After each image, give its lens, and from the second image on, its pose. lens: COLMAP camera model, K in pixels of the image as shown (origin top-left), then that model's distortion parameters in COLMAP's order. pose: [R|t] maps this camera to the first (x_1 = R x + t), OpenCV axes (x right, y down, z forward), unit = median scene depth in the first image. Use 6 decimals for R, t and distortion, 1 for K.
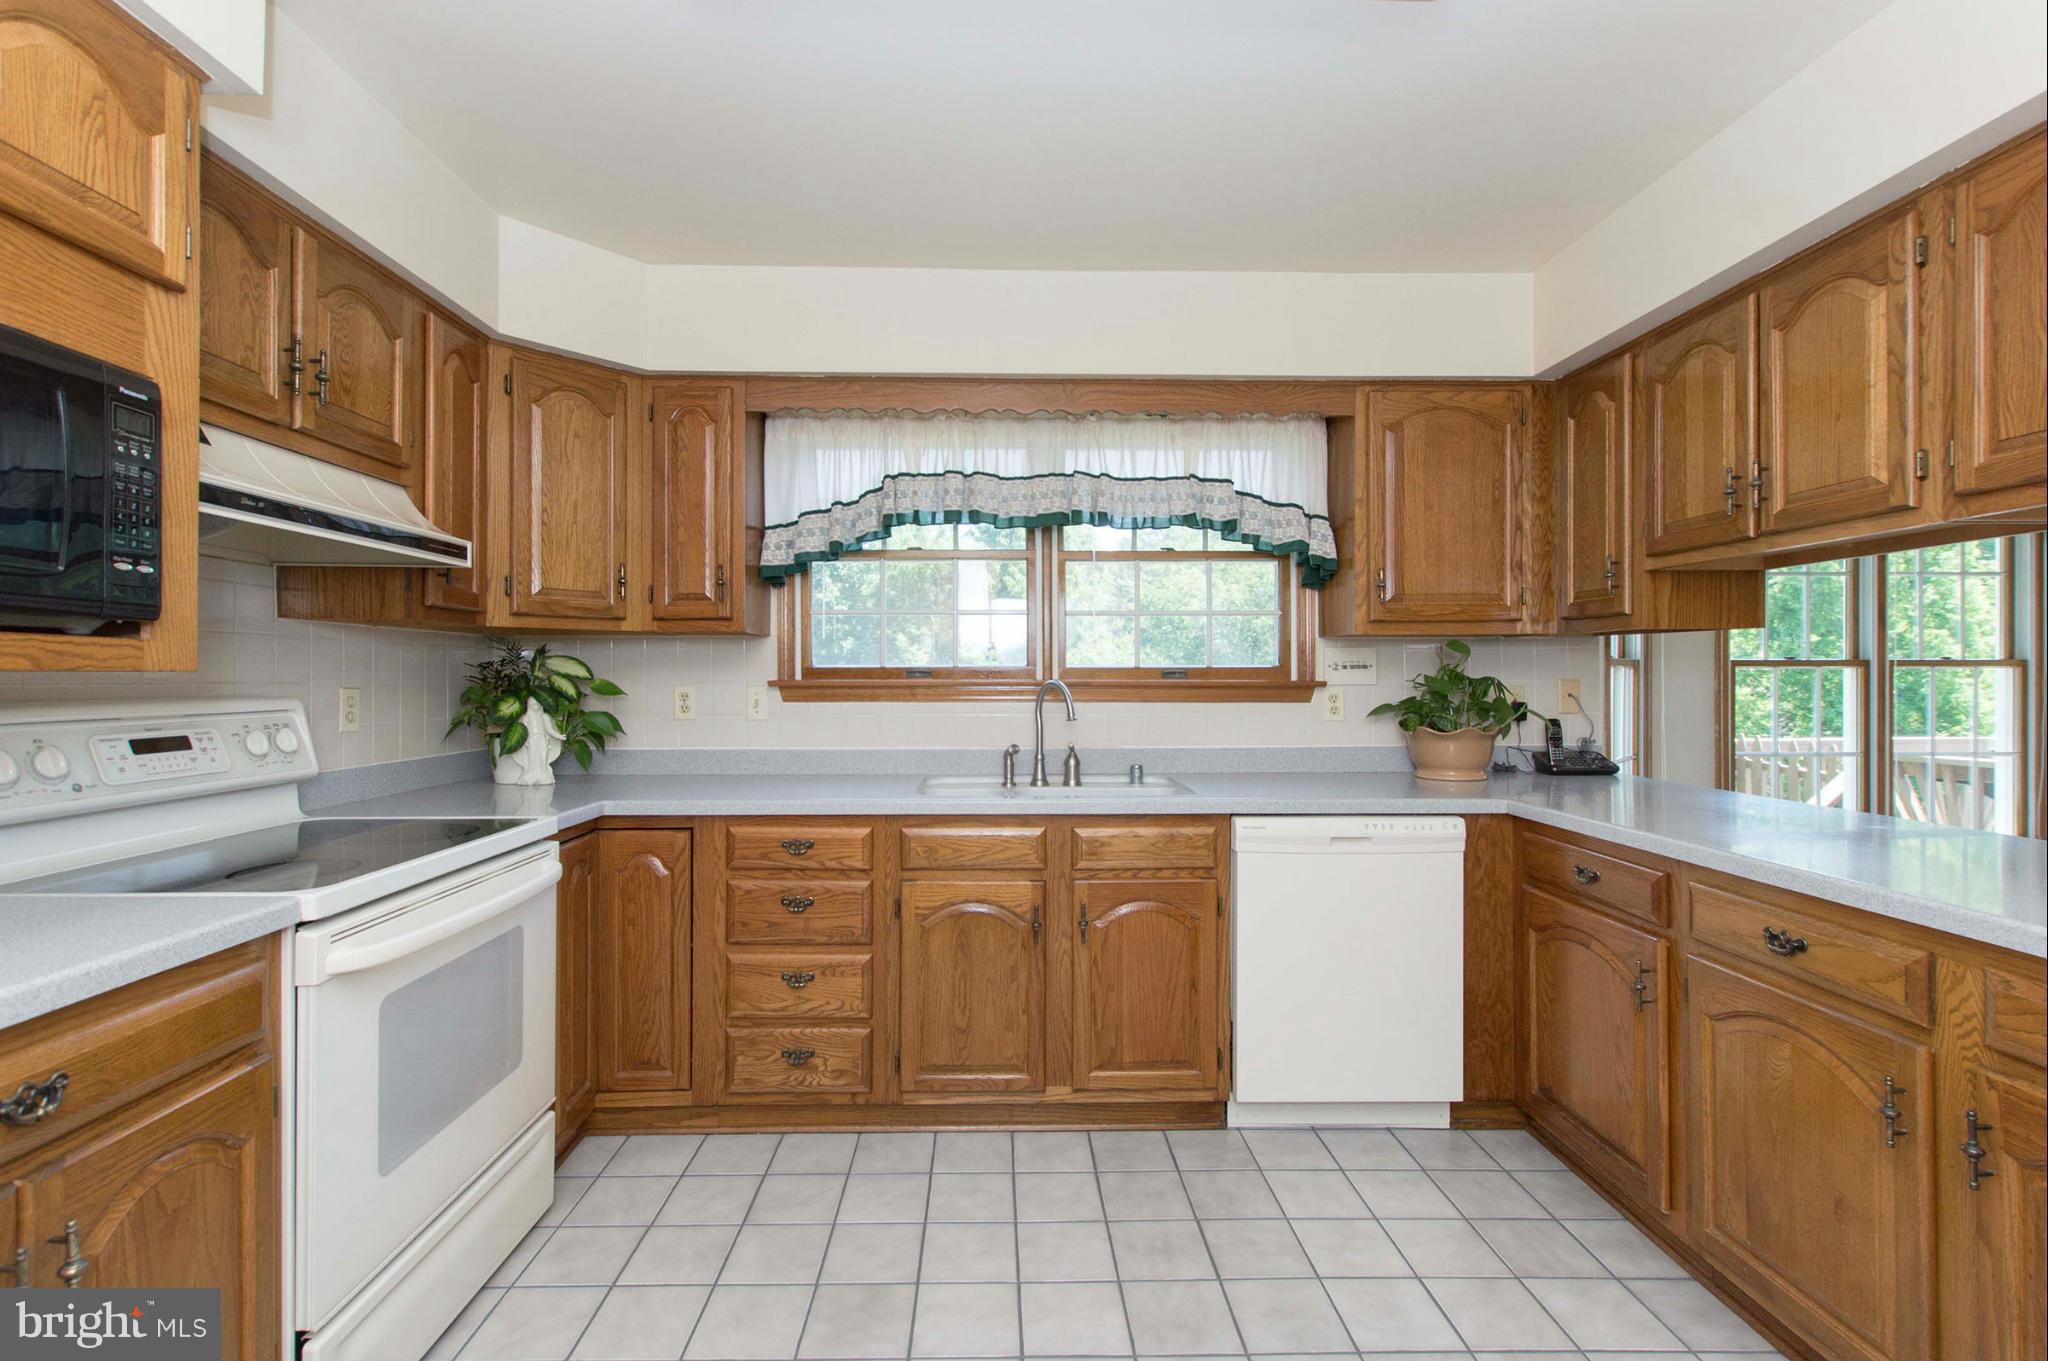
lens RADIAL K [[939.5, 0, 982.6], [0, 939.5, 673.4], [0, 0, 1]] dist [0.000553, -0.000163]
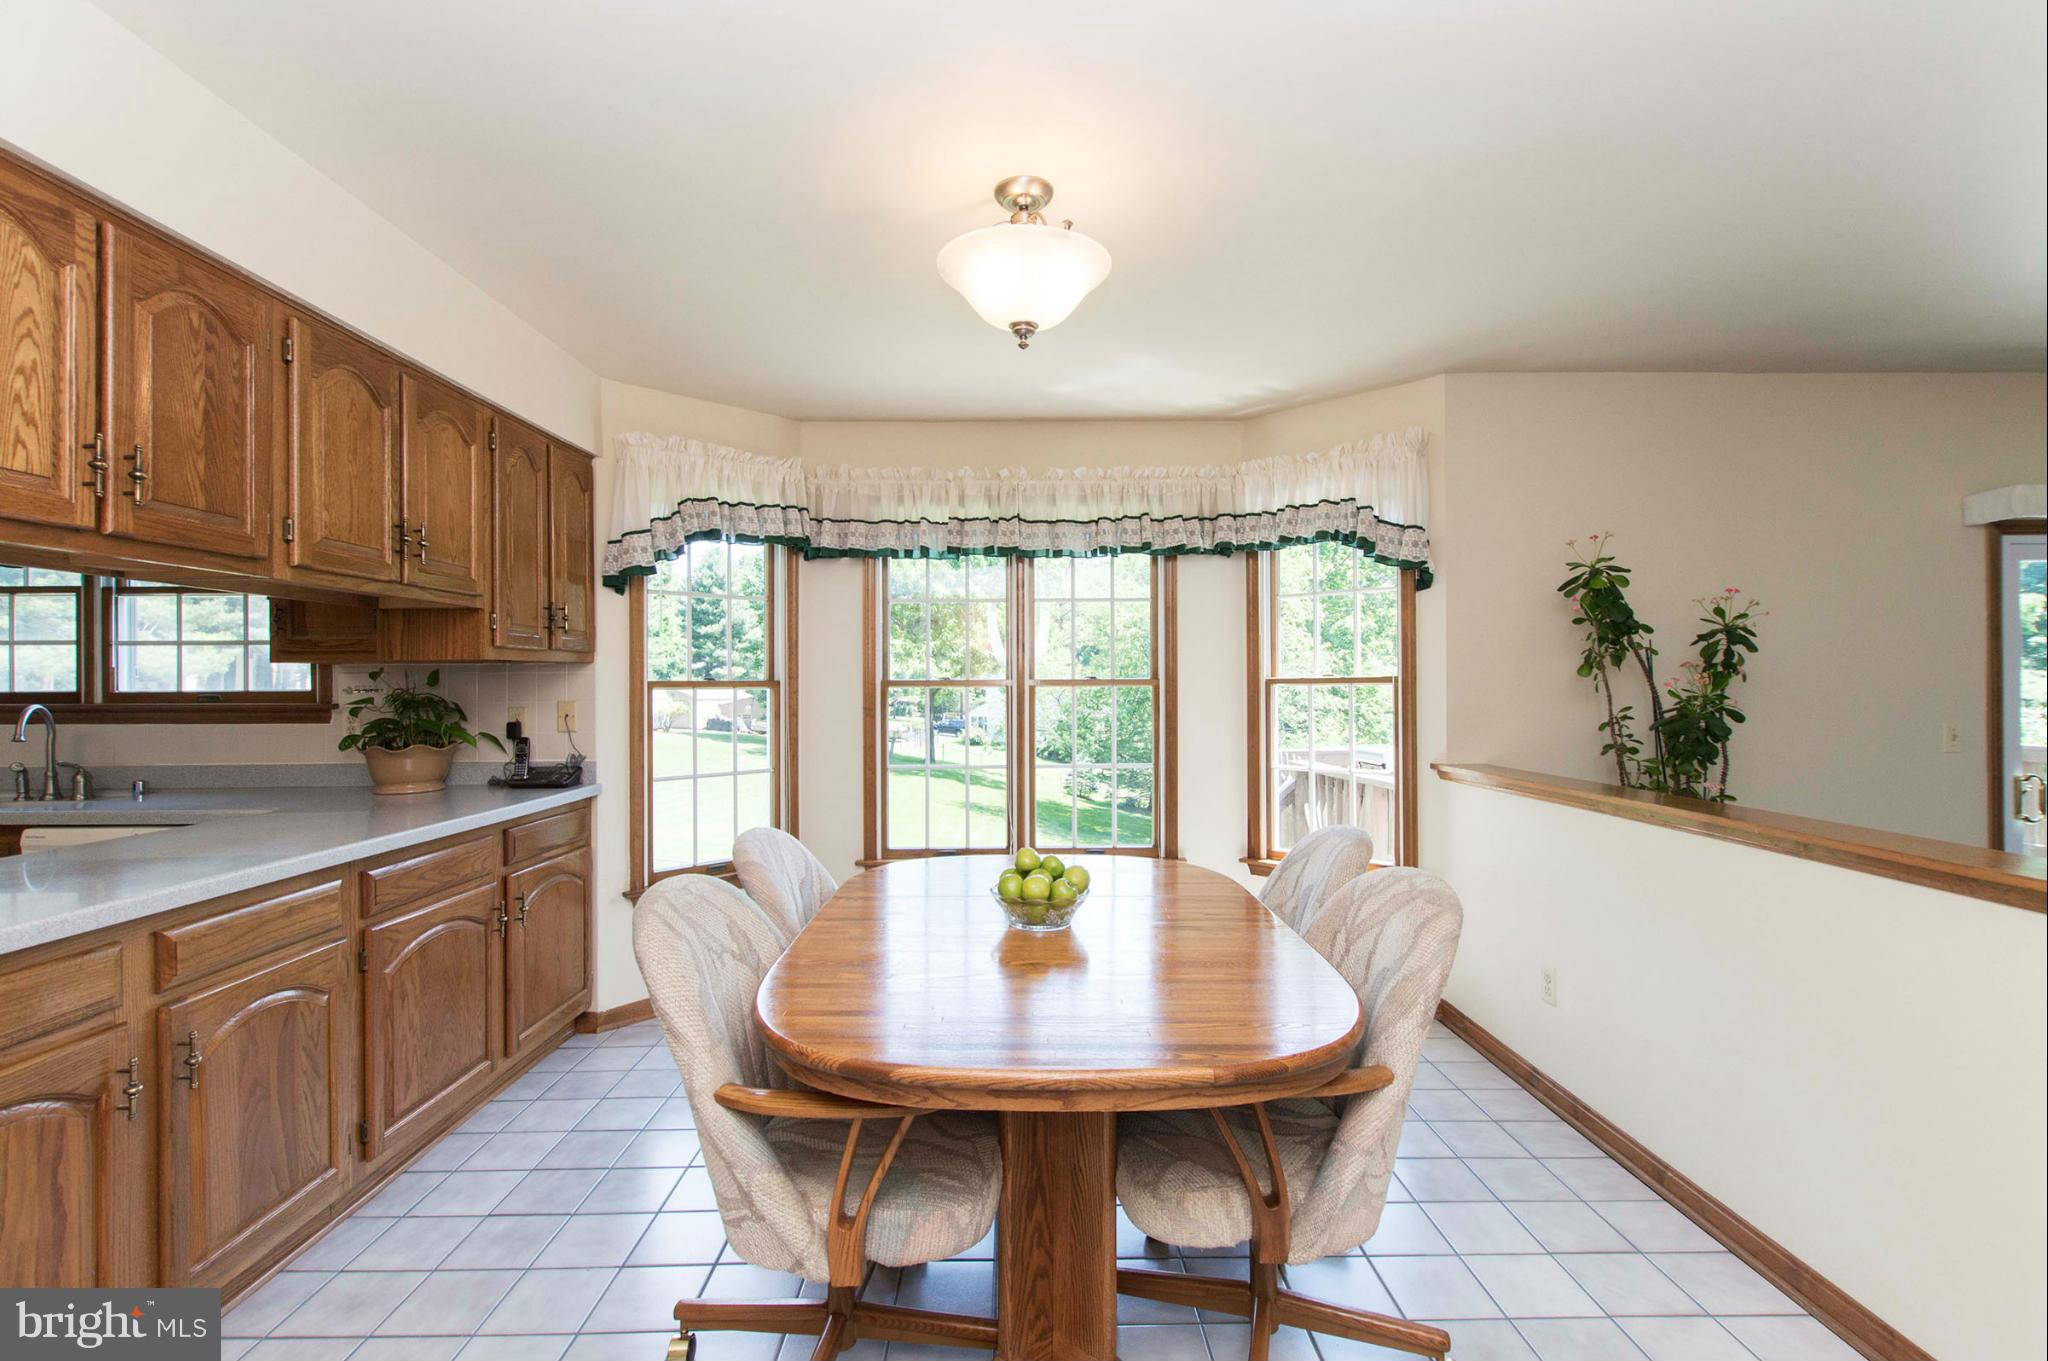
lens RADIAL K [[939.5, 0, 1026.7], [0, 939.5, 681.6], [0, 0, 1]] dist [0.000553, -0.000163]
pose [[0.999987, -0.005076, 0.000686, 1.431769], [0.005078, 0.999985, -0.001977, -0.014354], [-0.000676, 0.001981, 0.999998, -0.125441]]
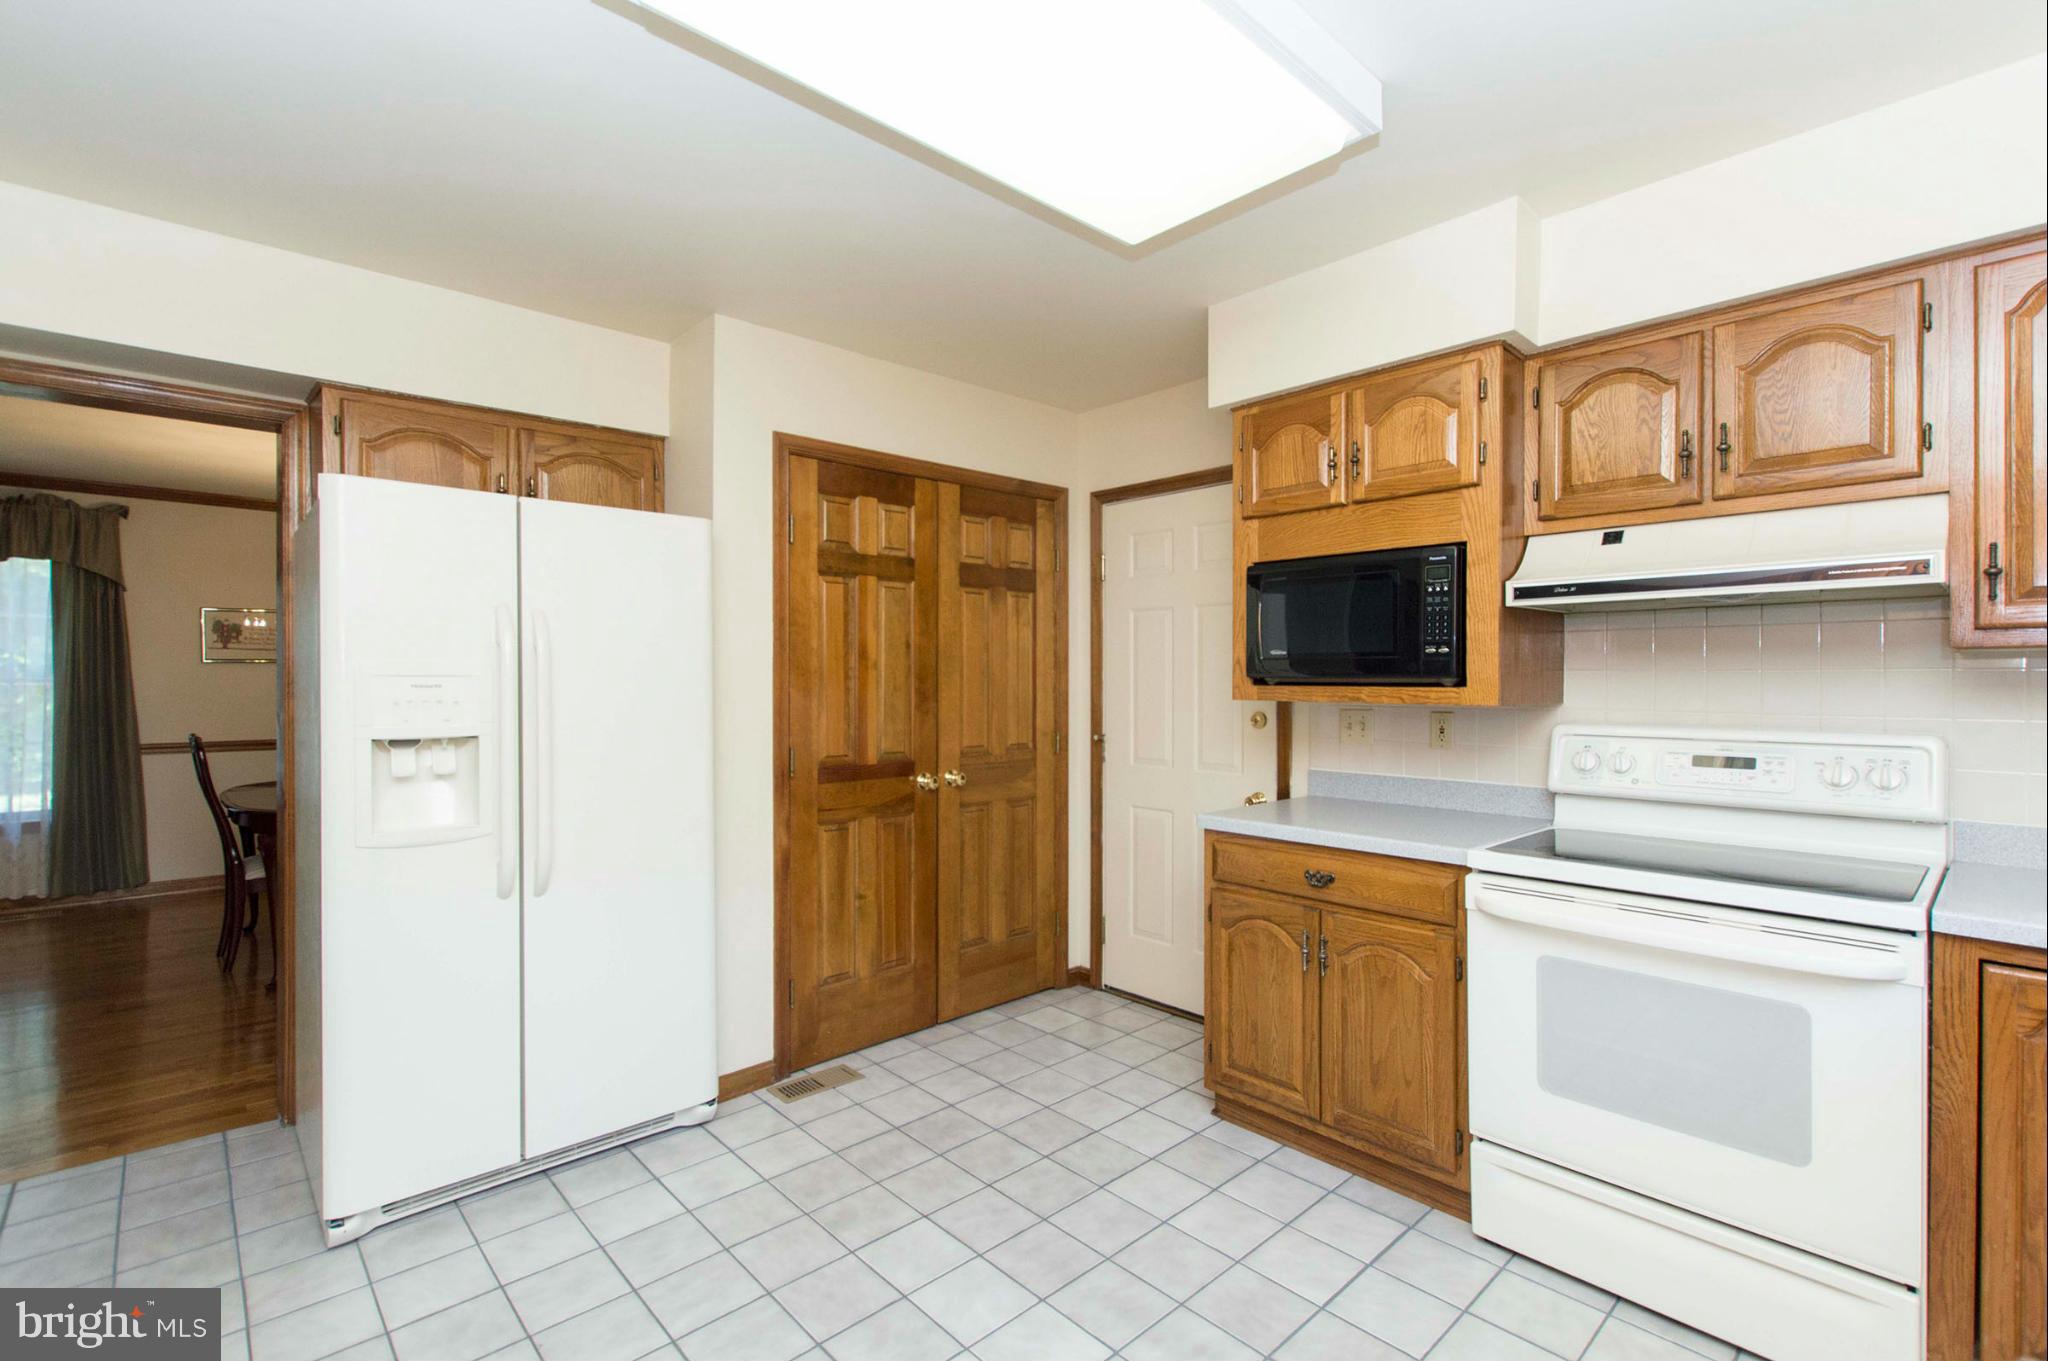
lens RADIAL K [[939.5, 0, 1014.2], [0, 939.5, 682.2], [0, 0, 1]] dist [0.000553, -0.000163]
pose [[-0.742007, 0.002211, -0.670388, 0.492912], [0.002850, 0.999996, 0.000144, -0.025375], [0.670386, -0.001804, -0.742010, 0.910122]]
